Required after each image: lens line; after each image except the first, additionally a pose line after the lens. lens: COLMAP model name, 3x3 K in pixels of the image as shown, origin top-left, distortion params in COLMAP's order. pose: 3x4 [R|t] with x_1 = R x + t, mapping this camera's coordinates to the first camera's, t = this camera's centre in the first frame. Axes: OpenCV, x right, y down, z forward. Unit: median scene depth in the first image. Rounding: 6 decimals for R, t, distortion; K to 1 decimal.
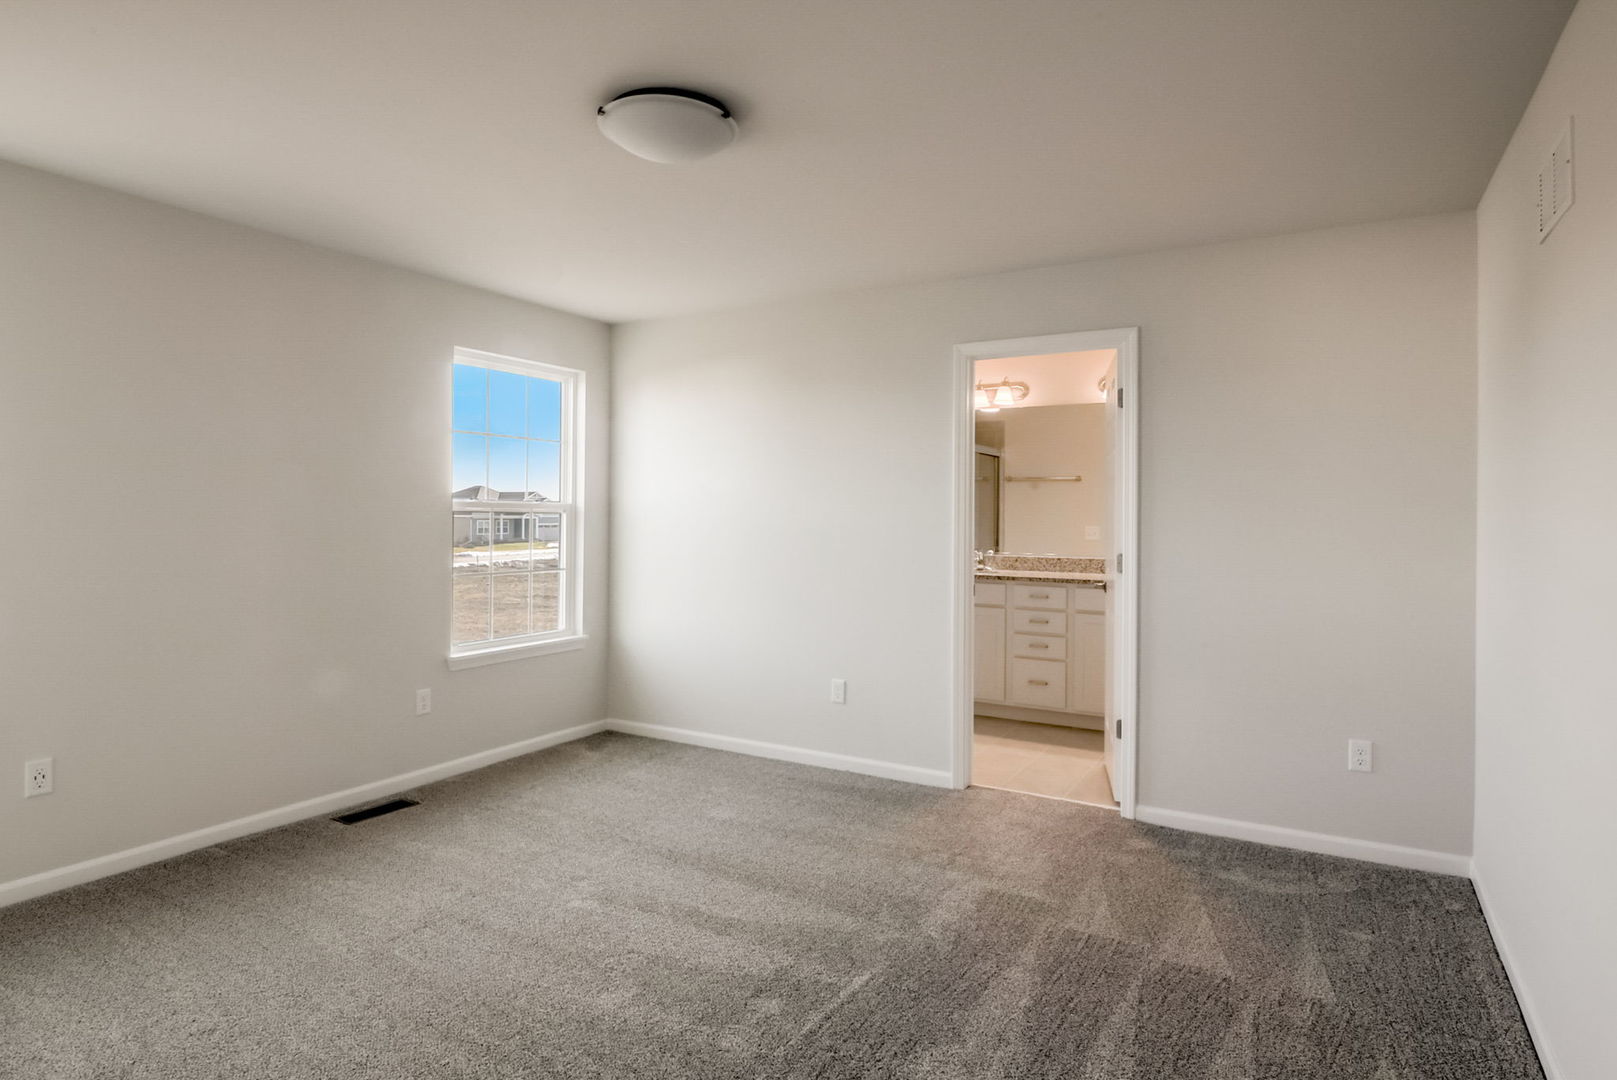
lens RADIAL K [[873.5, 0, 802.9], [0, 873.5, 540.1], [0, 0, 1]] dist [0.005680, -0.011295]
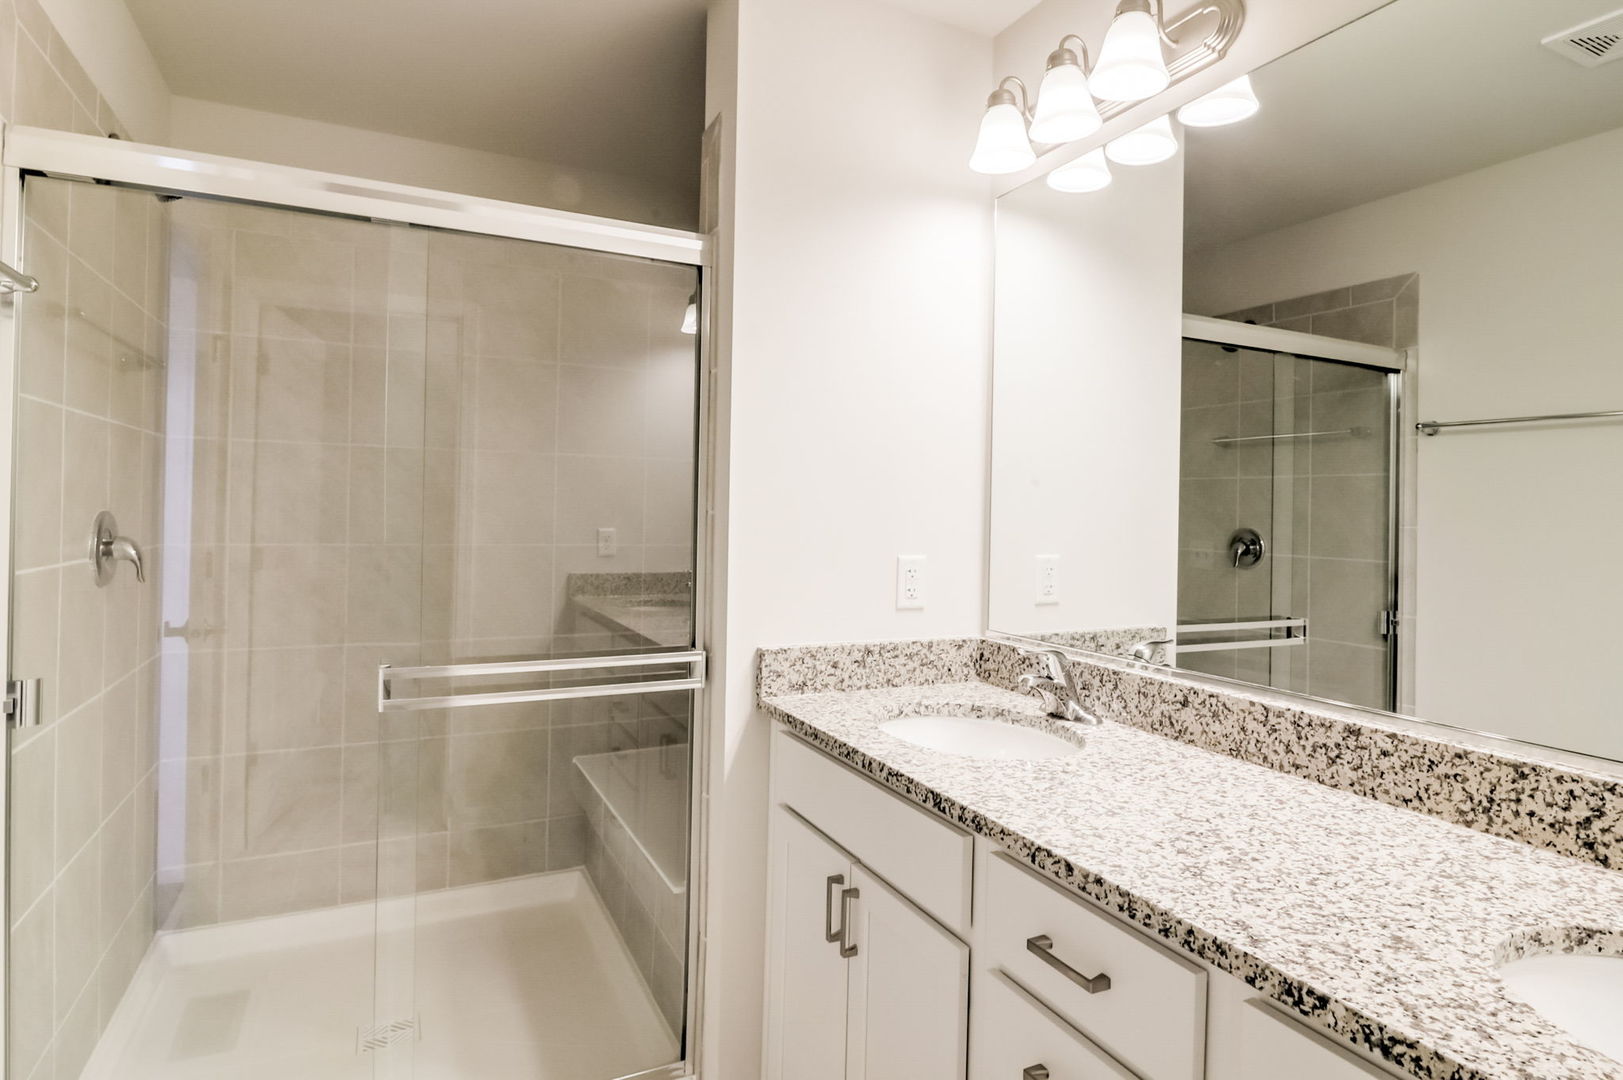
lens RADIAL K [[876.7, 0, 813.6], [0, 876.7, 525.7], [0, 0, 1]] dist [0.005680, -0.011295]
pose [[0.841949, 0.020872, -0.539153, 0.570957], [-0.032739, 0.999387, -0.012438, -0.040878], [0.538563, 0.028124, 0.842116, 1.440528]]
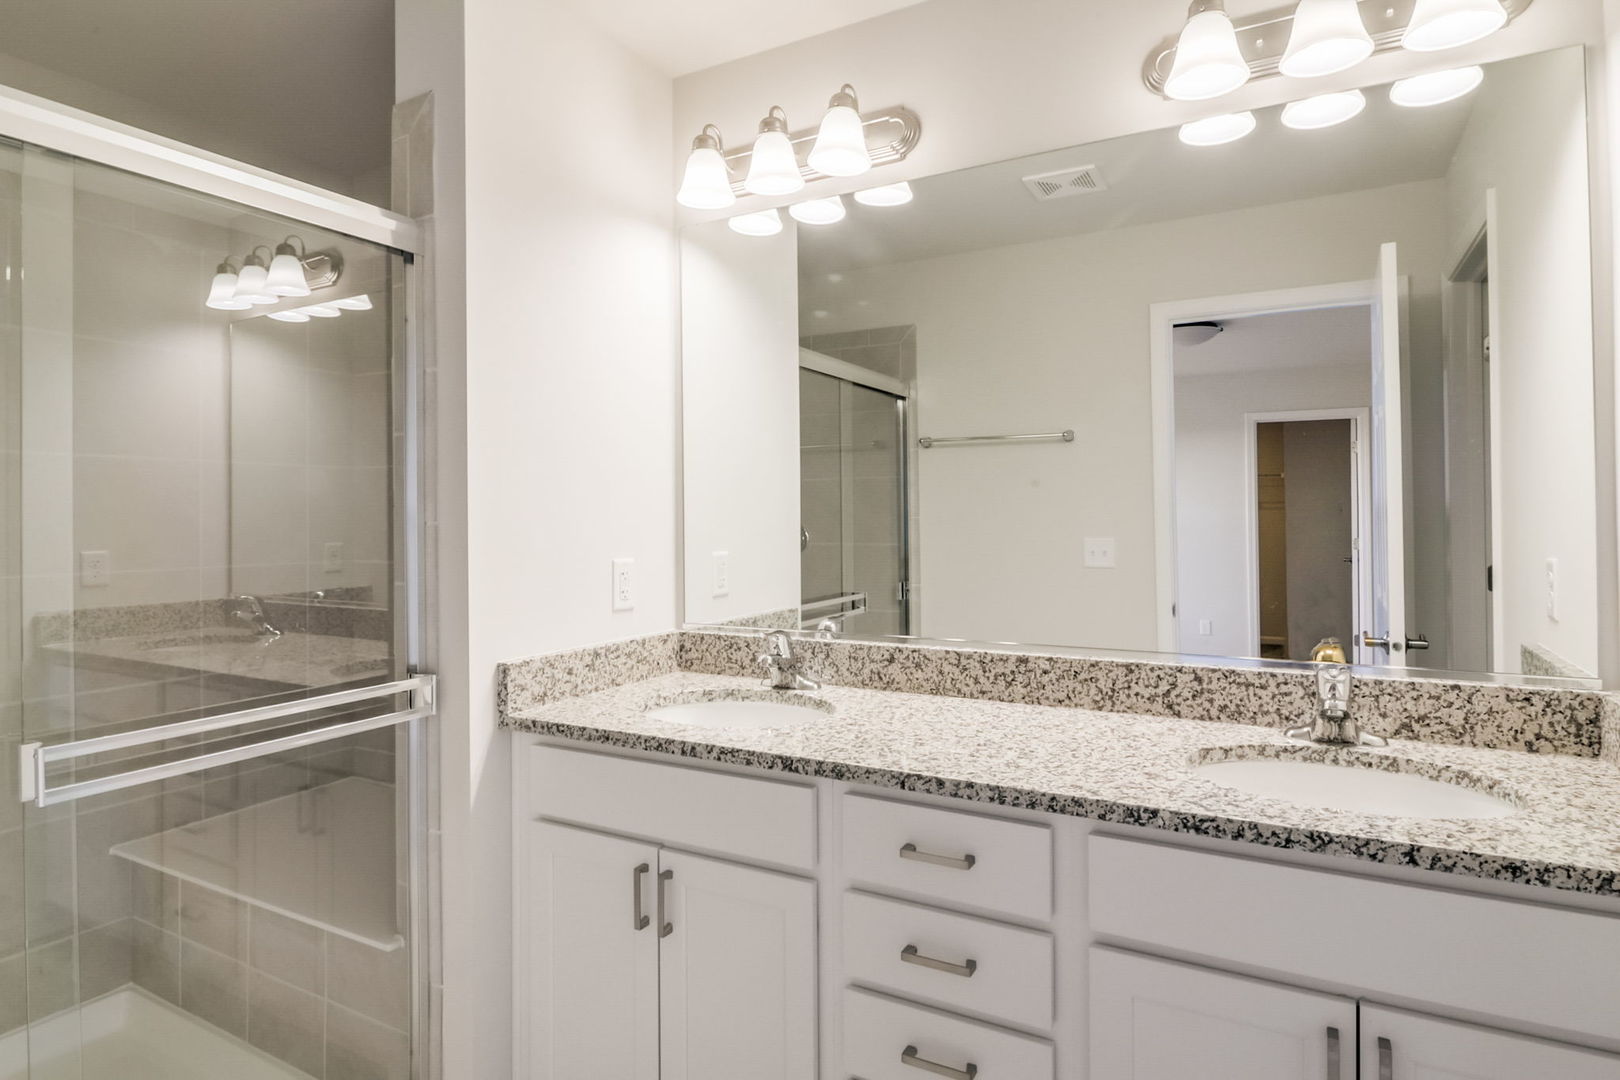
lens RADIAL K [[875.1, 0, 818.3], [0, 875.1, 527.3], [0, 0, 1]] dist [0.005680, -0.011295]
pose [[0.999031, -0.015955, 0.041018, 0.405164], [0.016642, 0.999726, -0.016461, -0.039914], [-0.040744, 0.017128, 0.999023, 1.343678]]
